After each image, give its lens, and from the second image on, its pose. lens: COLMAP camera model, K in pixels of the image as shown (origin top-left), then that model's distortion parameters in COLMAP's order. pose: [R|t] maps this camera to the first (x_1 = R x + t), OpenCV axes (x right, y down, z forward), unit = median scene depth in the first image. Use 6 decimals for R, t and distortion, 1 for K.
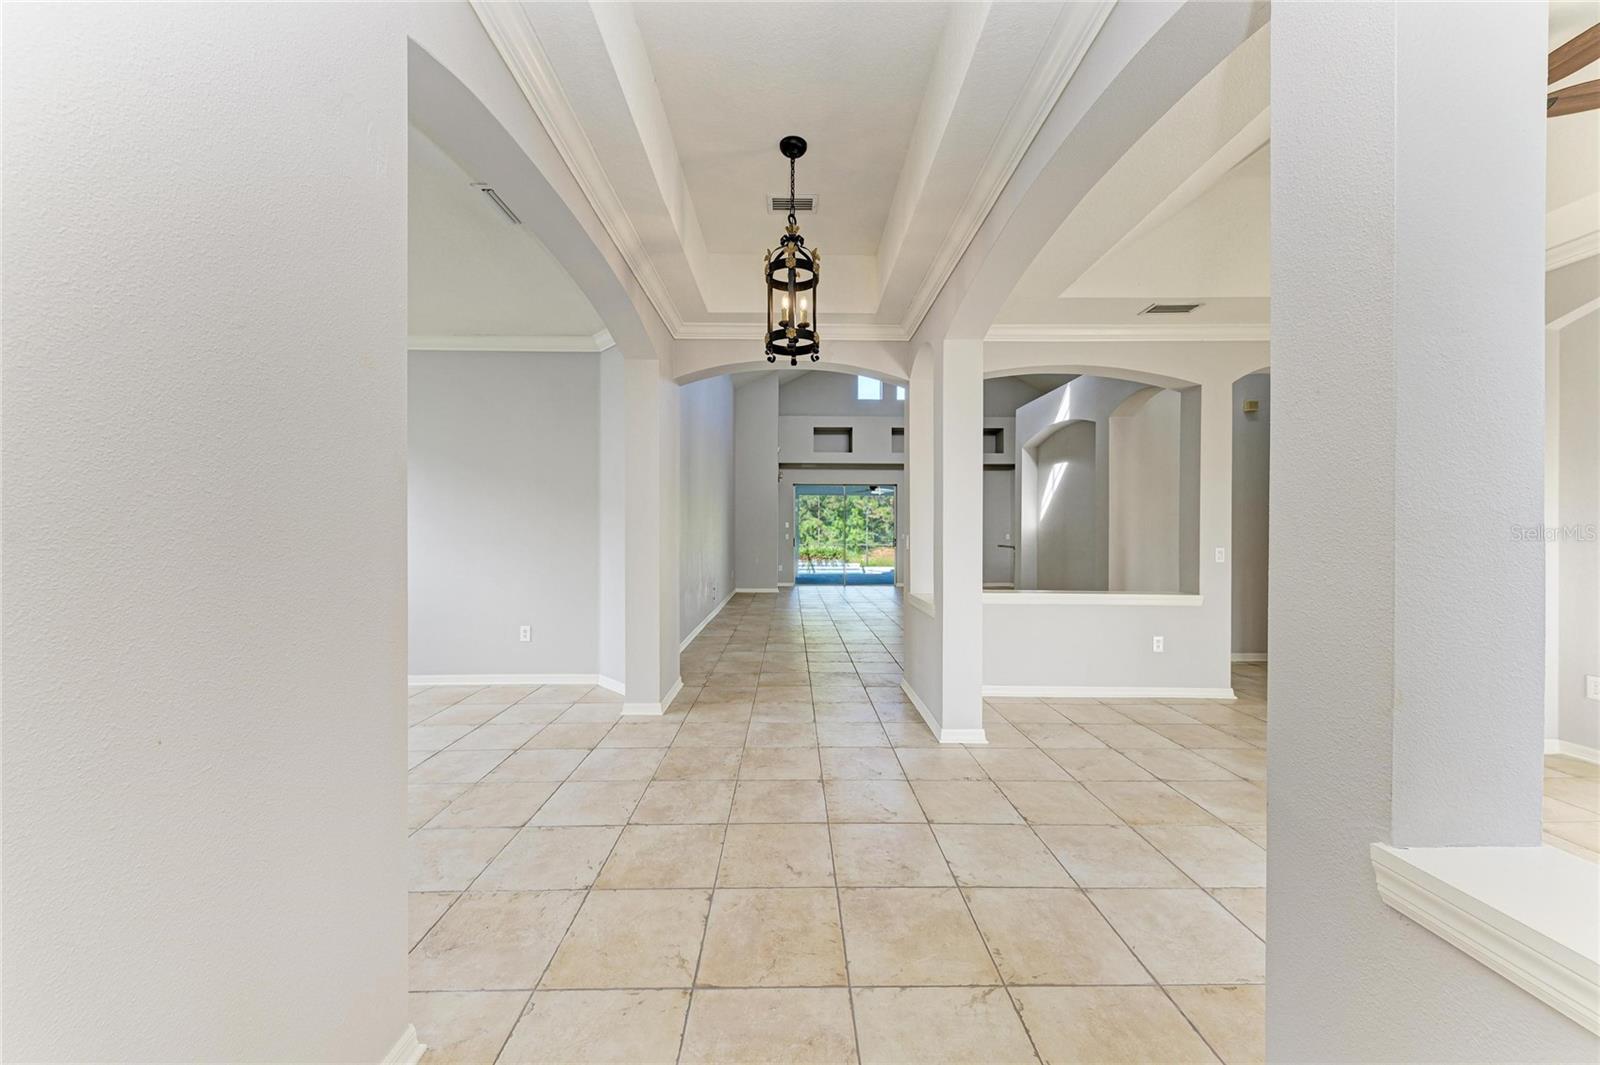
lens RADIAL K [[568.3, 0, 800.0], [0, 568.3, 532.5], [0, 0, 1]] dist [0.008279, -0.000055]
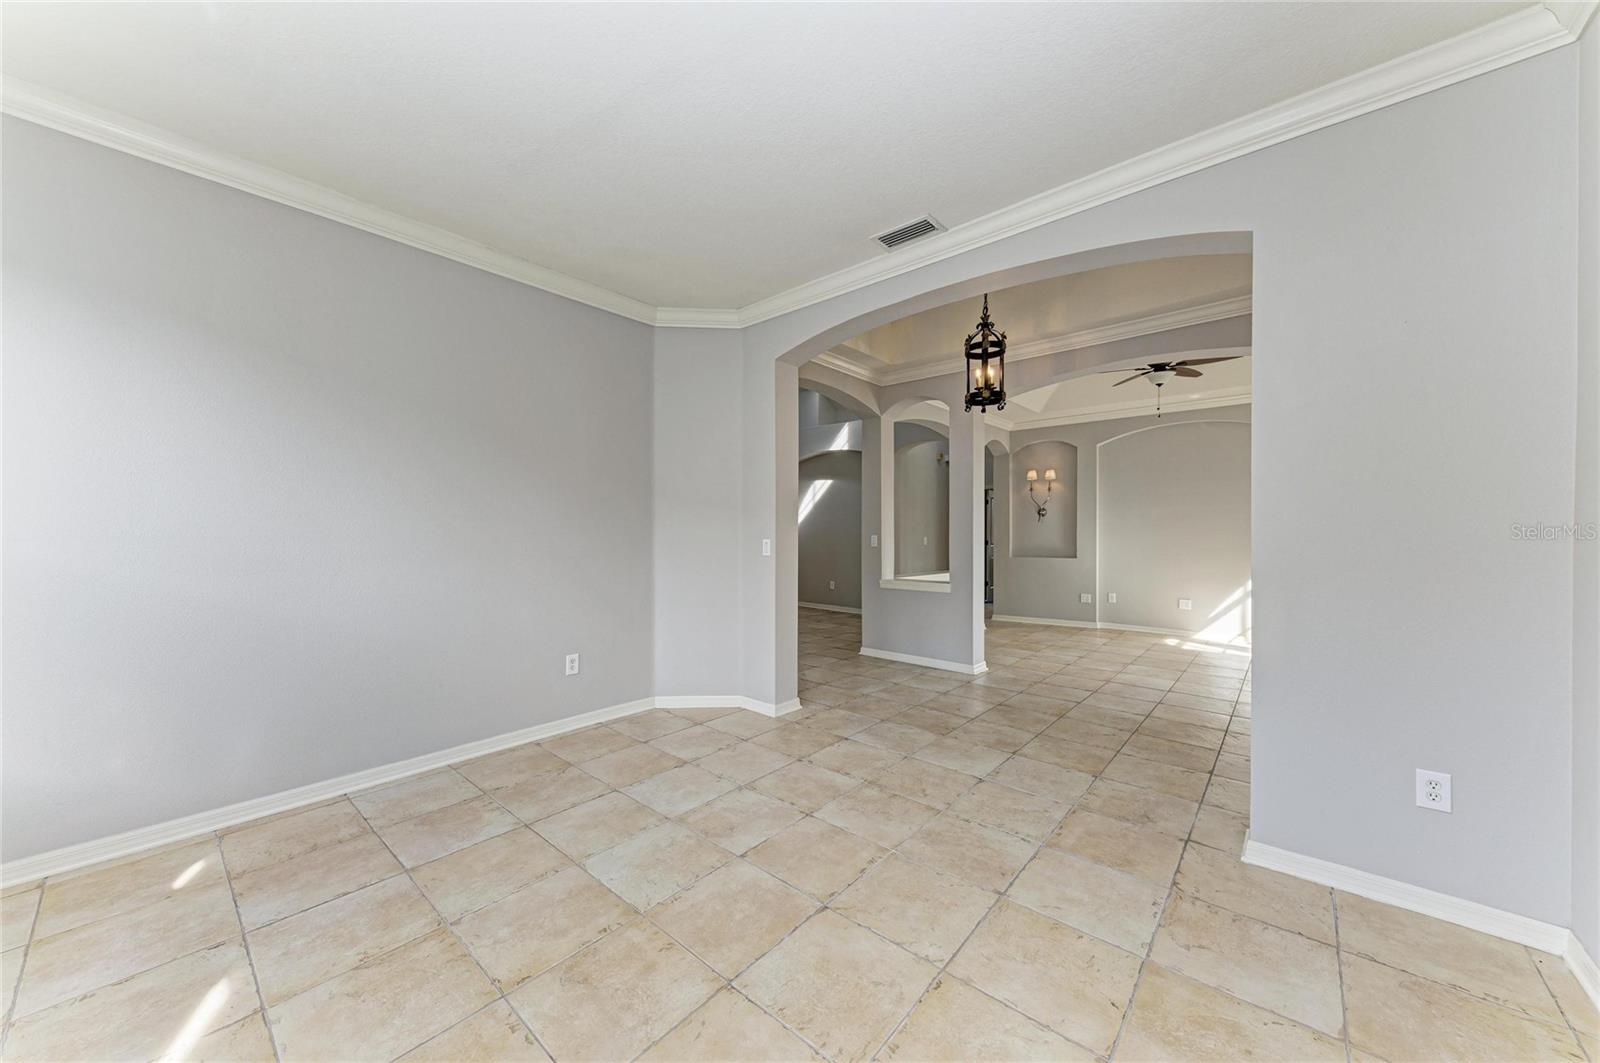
lens RADIAL K [[572.2, 0, 799.1], [0, 572.2, 526.8], [0, 0, 1]] dist [0.012194, -0.000055]
pose [[0.666945, 0.008154, 0.745062, -0.909333], [-0.000302, 0.999943, -0.010673, -0.000622], [-0.745107, 0.006893, 0.666910, 0.264732]]
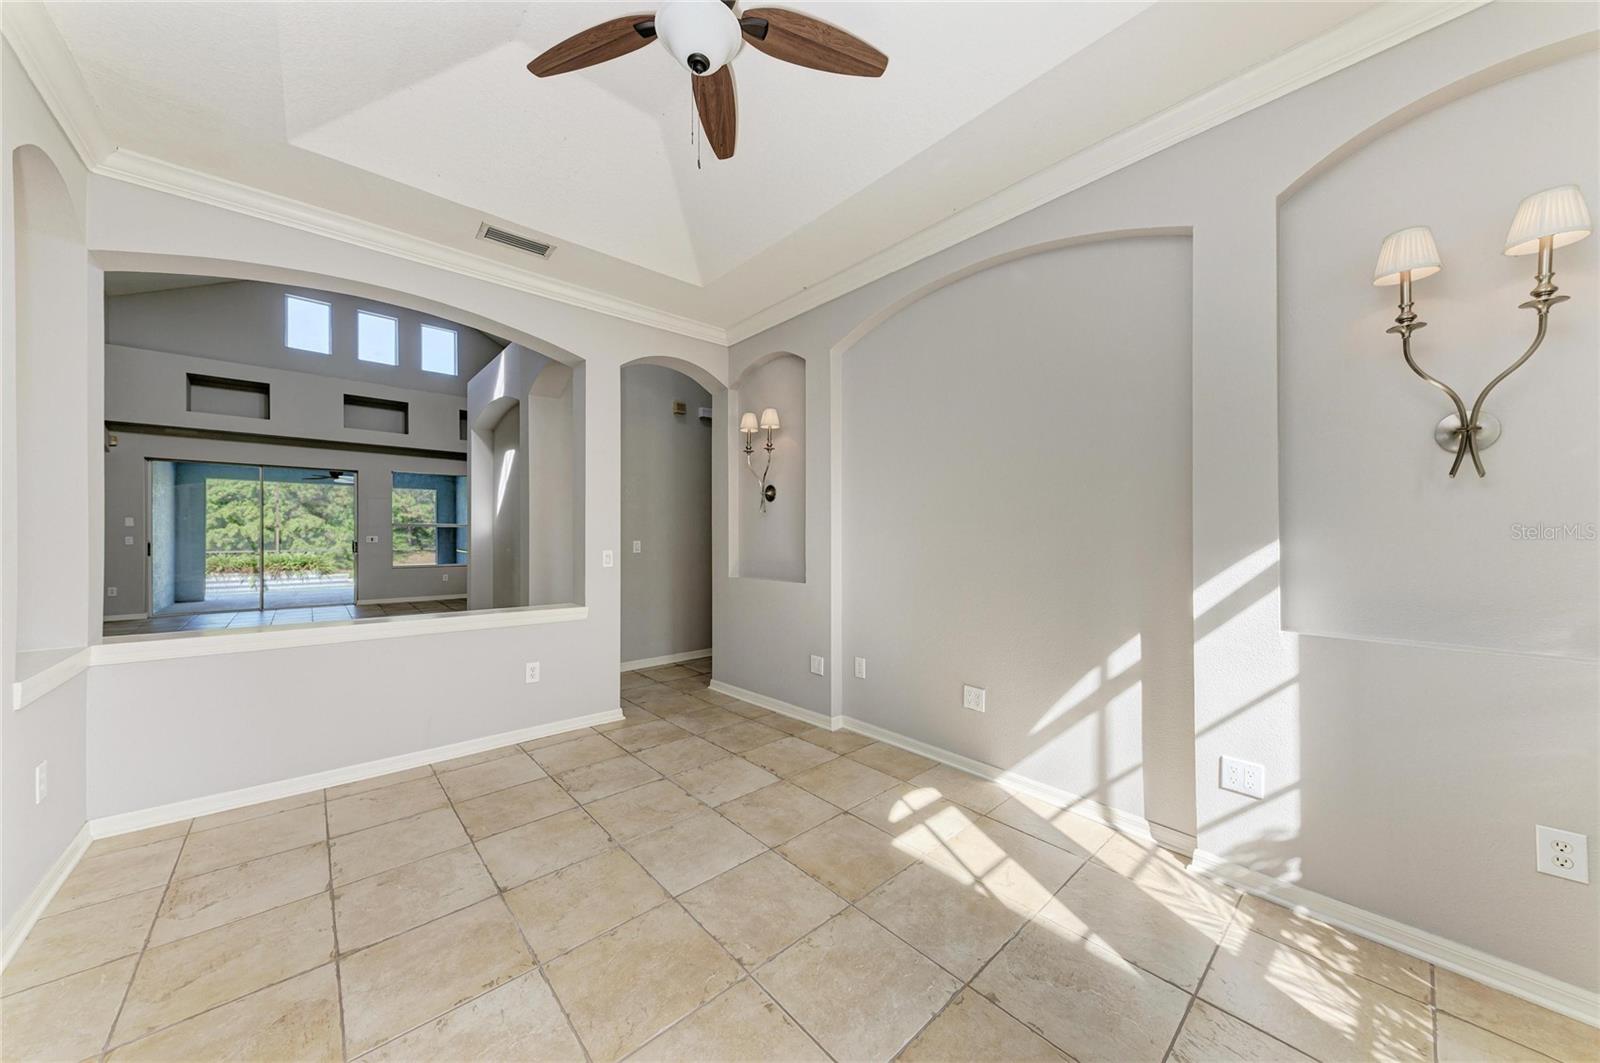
lens RADIAL K [[542.9, 0, 805.3], [0, 542.9, 537.8], [0, 0, 1]] dist [0.002764, -0.000083]
pose [[0.748887, -0.006019, 0.662670, 0.415776], [0.001626, 0.999972, 0.007245, 0.002364], [-0.662696, -0.004348, 0.748876, 0.180856]]
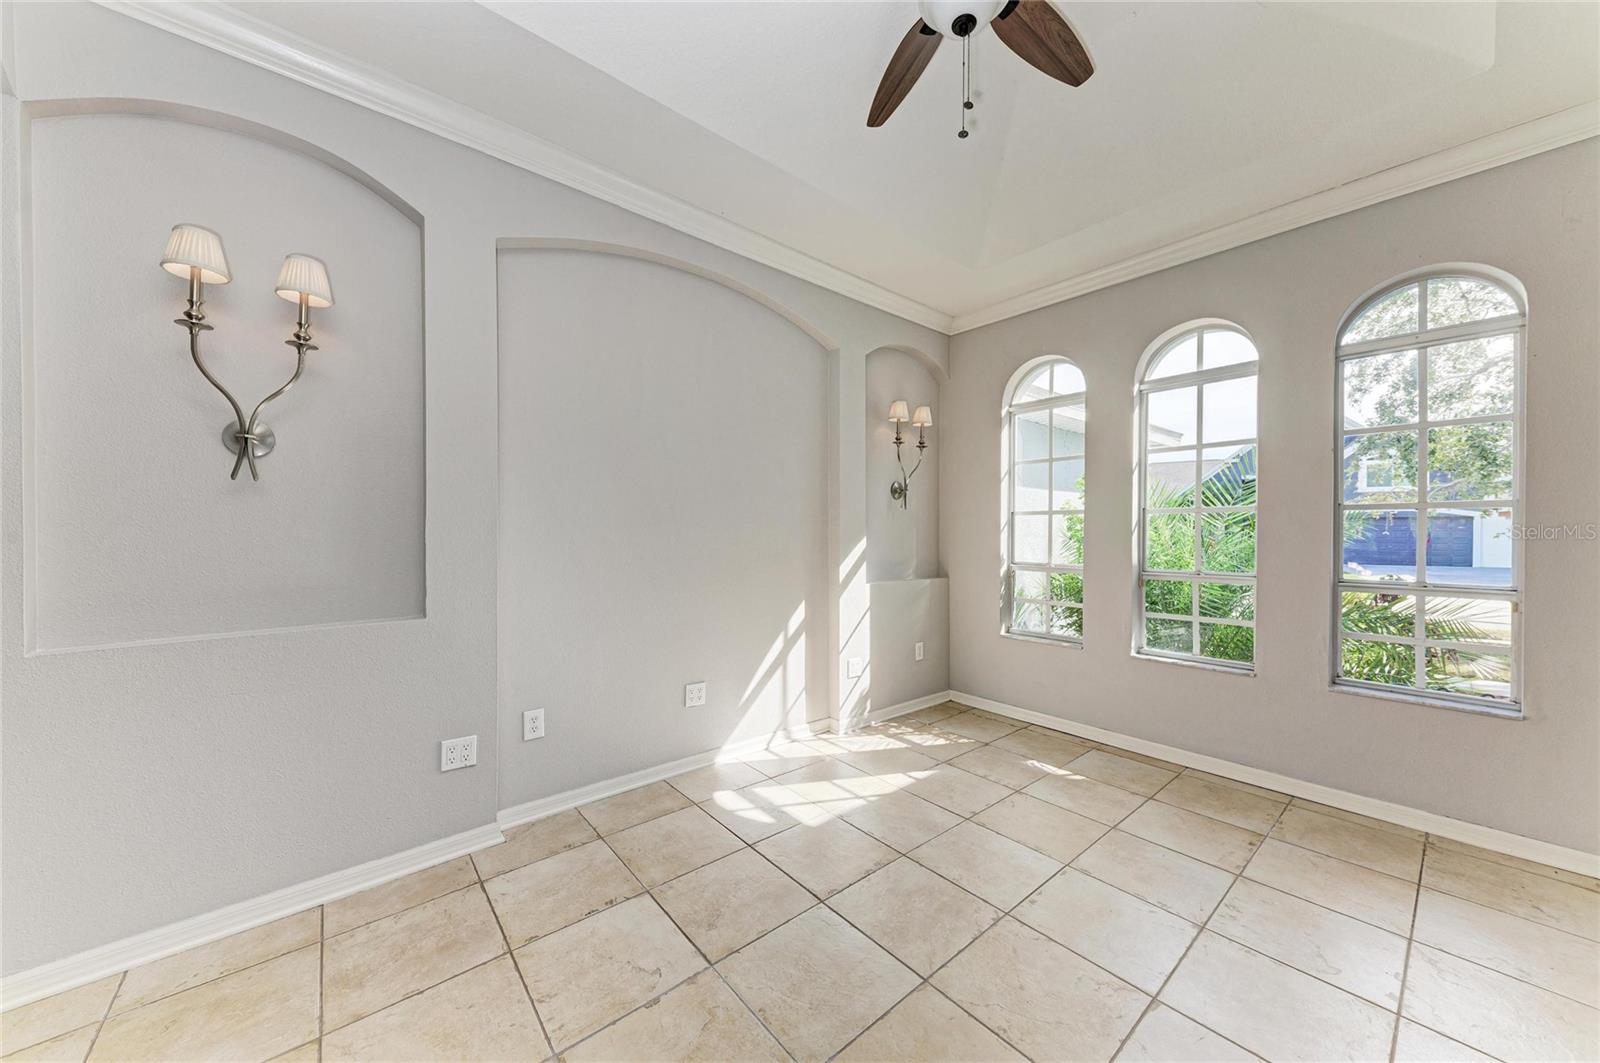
lens RADIAL K [[552.1, 0, 797.8], [0, 552.1, 545.7], [0, 0, 1]] dist [-0.000457, -0.000051]
pose [[-0.631472, -0.021736, 0.775094, 0.403515], [-0.005164, 0.999703, 0.023828, 0.002026], [-0.775381, 0.011044, -0.631397, 0.853380]]
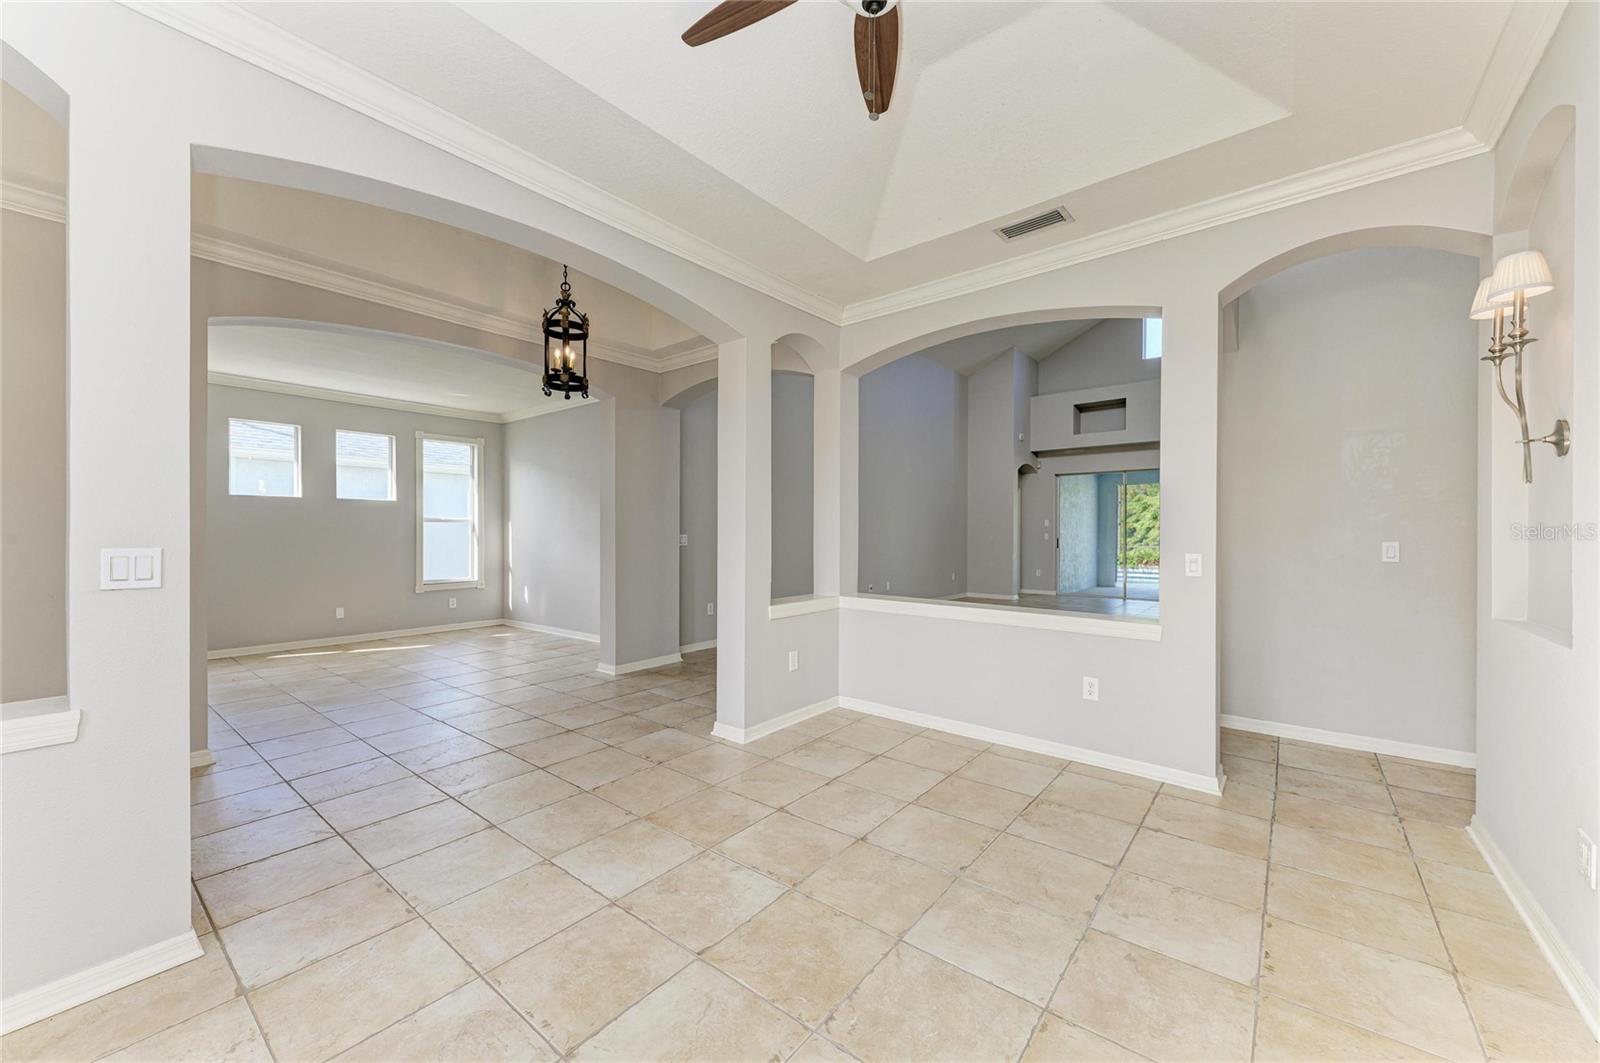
lens RADIAL K [[608.4, 0, 803.8], [0, 608.4, 534.7], [0, 0, 1]] dist [0.013637, -0.000107]
pose [[0.770590, -0.001198, -0.637330, 0.843210], [0.003490, 0.999991, 0.002339, 0.002227], [0.637322, -0.004026, 0.770587, 0.194201]]
